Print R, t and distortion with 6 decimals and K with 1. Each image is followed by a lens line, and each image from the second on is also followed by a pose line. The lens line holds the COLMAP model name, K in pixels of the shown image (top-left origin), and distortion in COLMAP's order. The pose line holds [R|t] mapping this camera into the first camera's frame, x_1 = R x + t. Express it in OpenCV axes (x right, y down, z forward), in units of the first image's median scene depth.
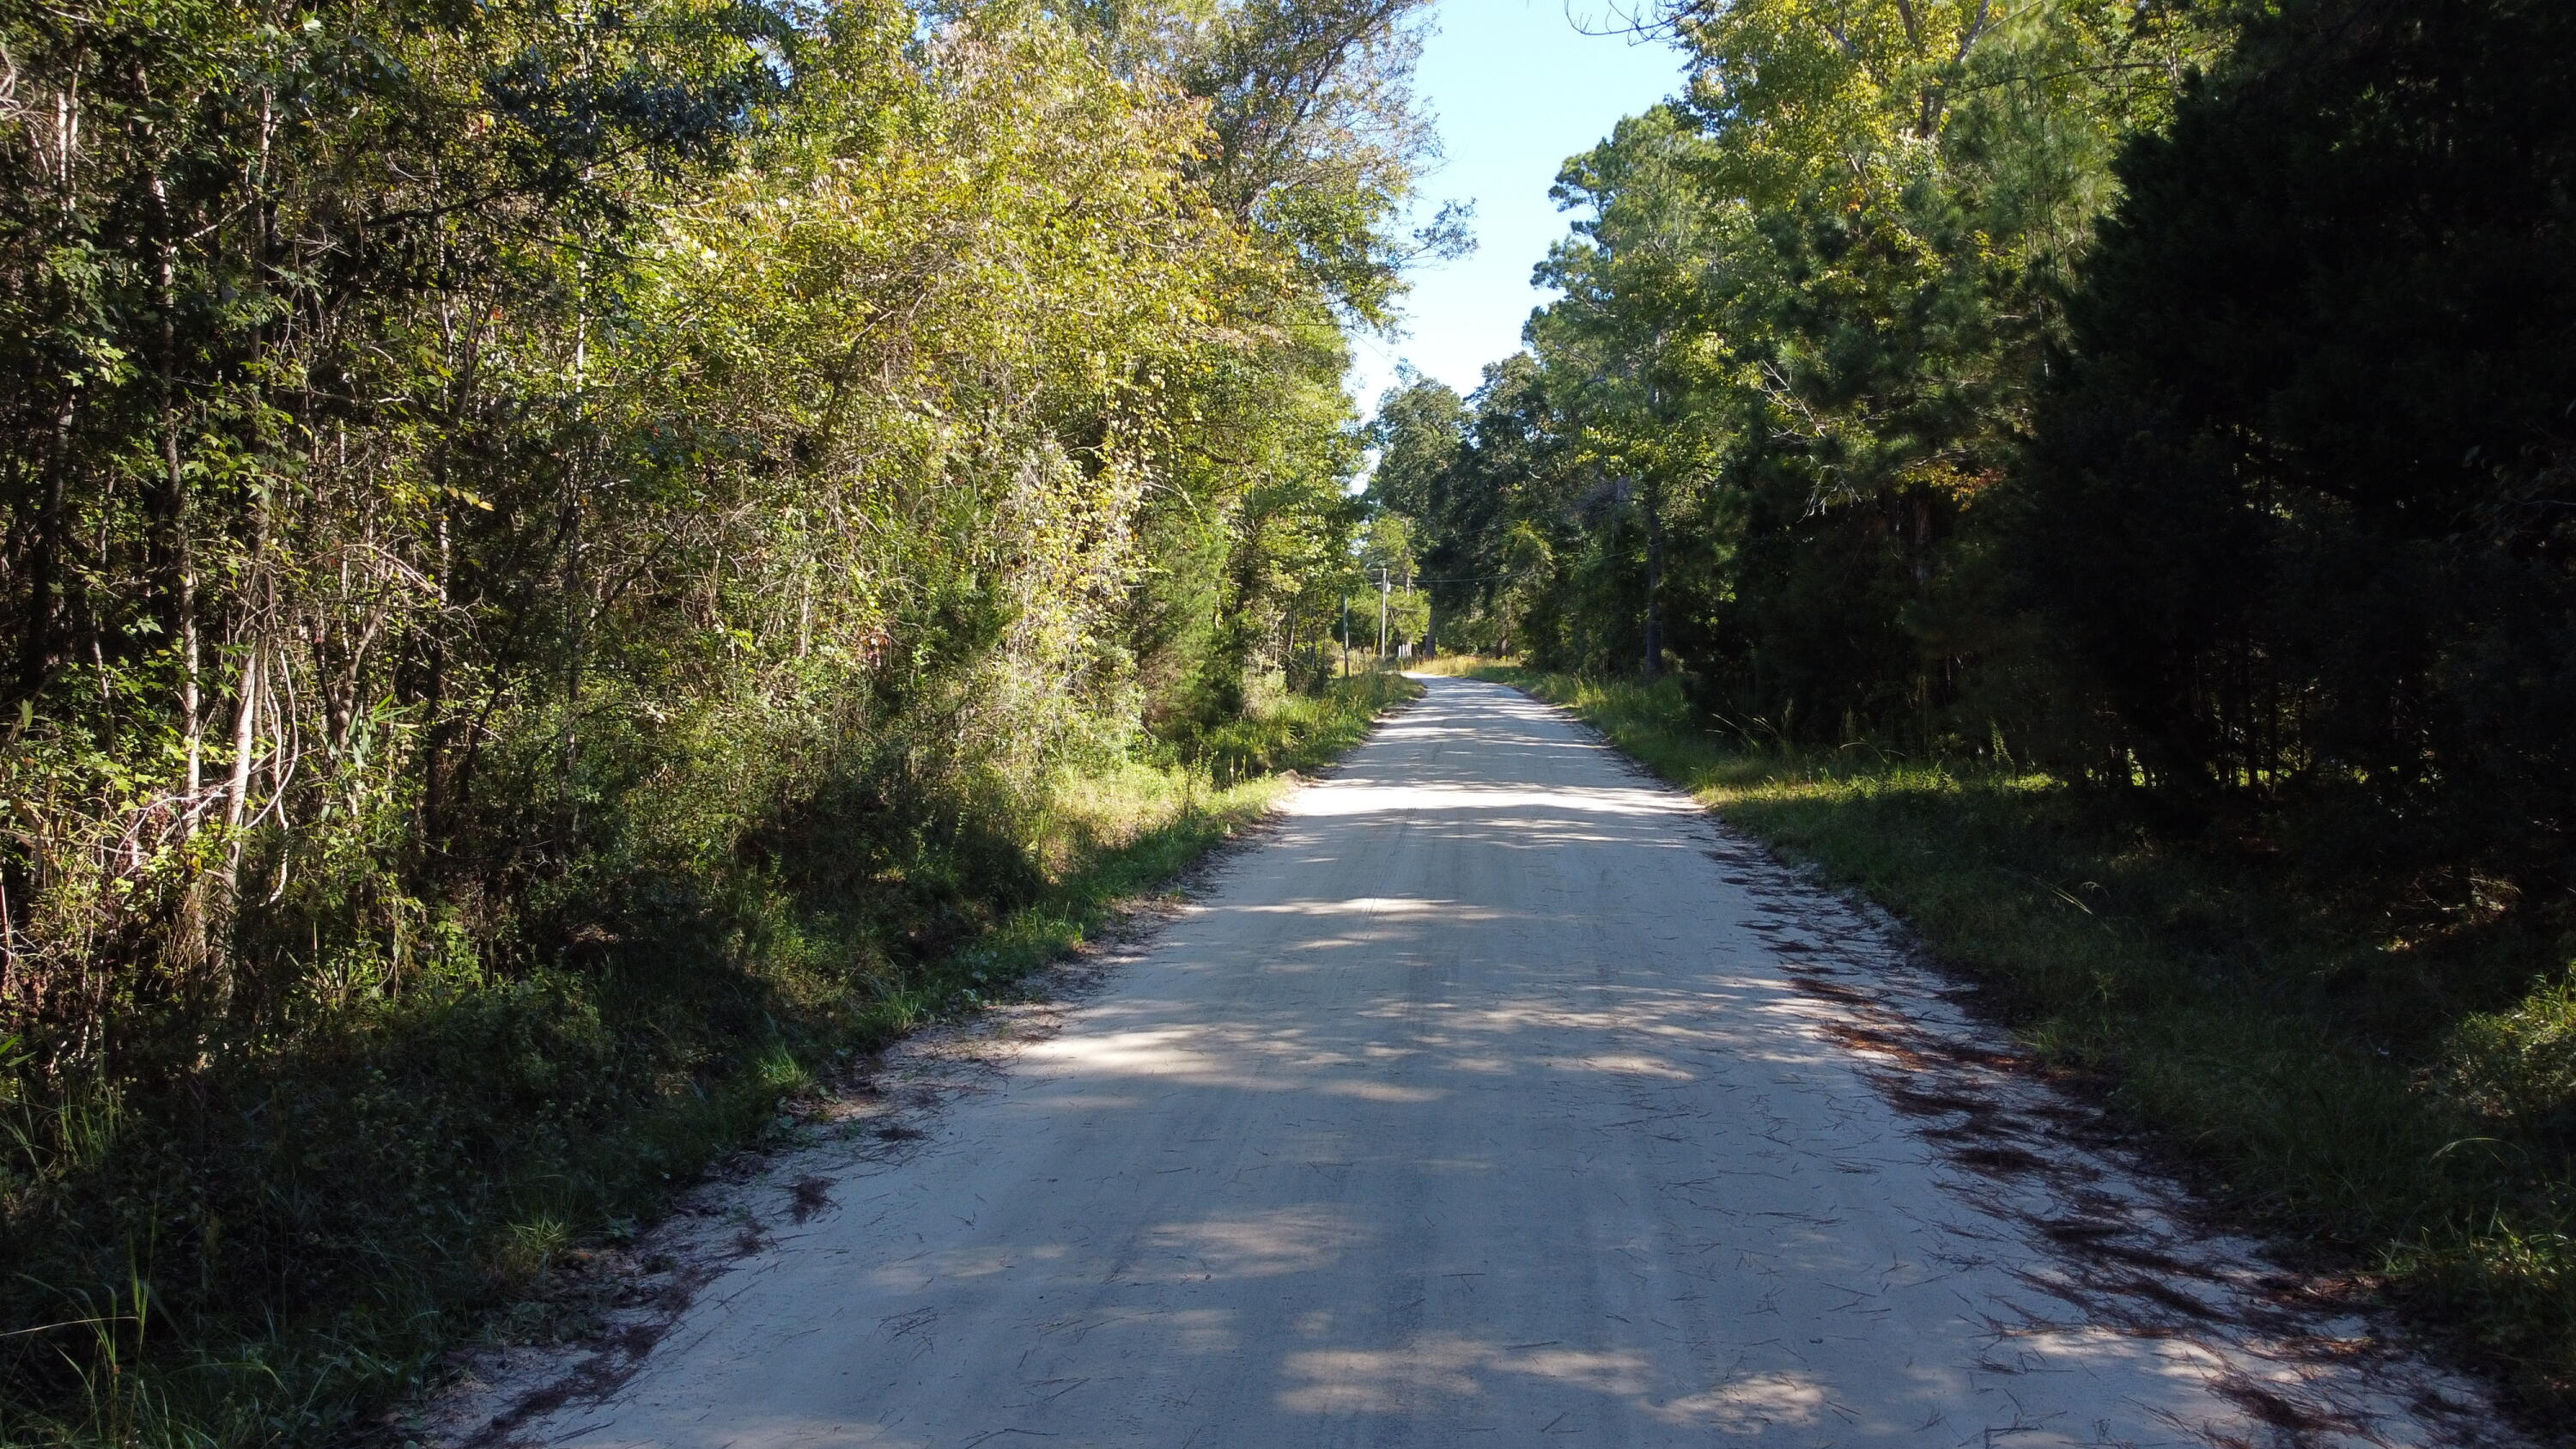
lens RADIAL K [[1959.6, 0, 1284.5], [0, 1959.6, 725.0], [0, 0, 1]] dist [-0.007665, 0.003784]
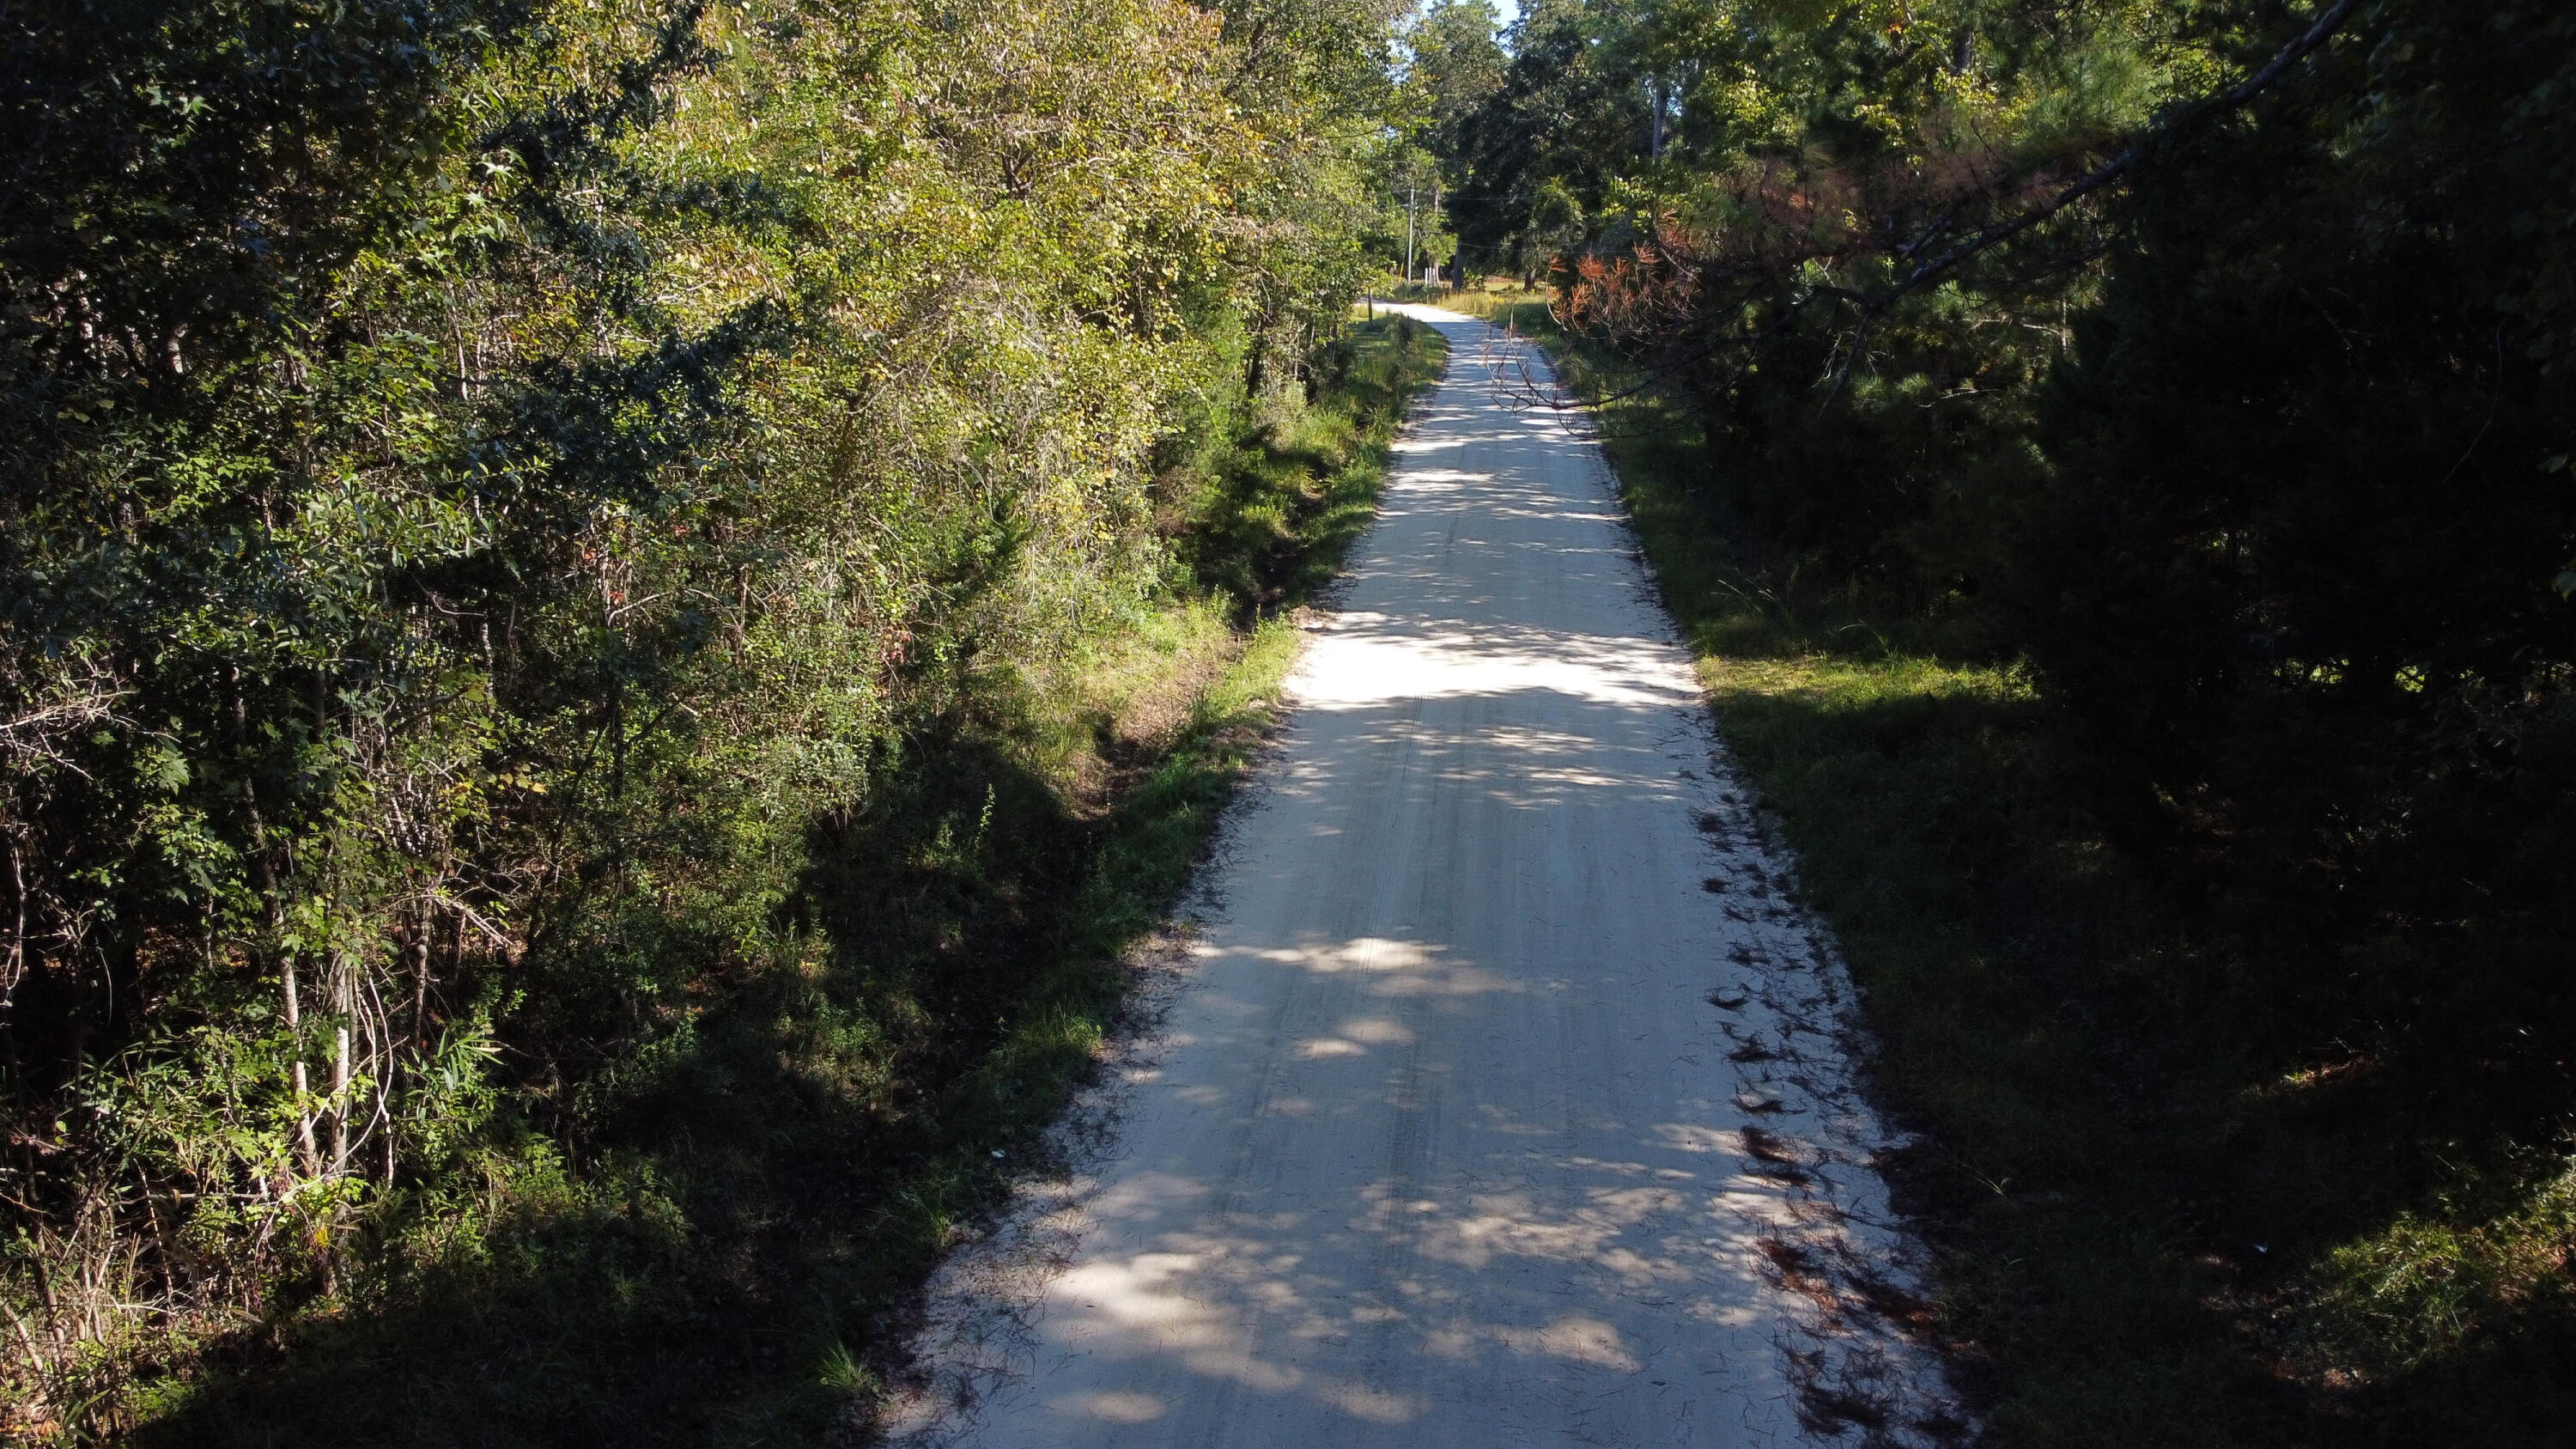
lens RADIAL K [[1959.6, 0, 1290.2], [0, 1959.6, 722.3], [0, 0, 1]] dist [-0.007665, 0.003784]
pose [[0.999929, 0.008758, -0.008120, 0.007875], [-0.006866, 0.977849, 0.209198, -0.232739], [0.009772, -0.209128, 0.977840, -0.024685]]
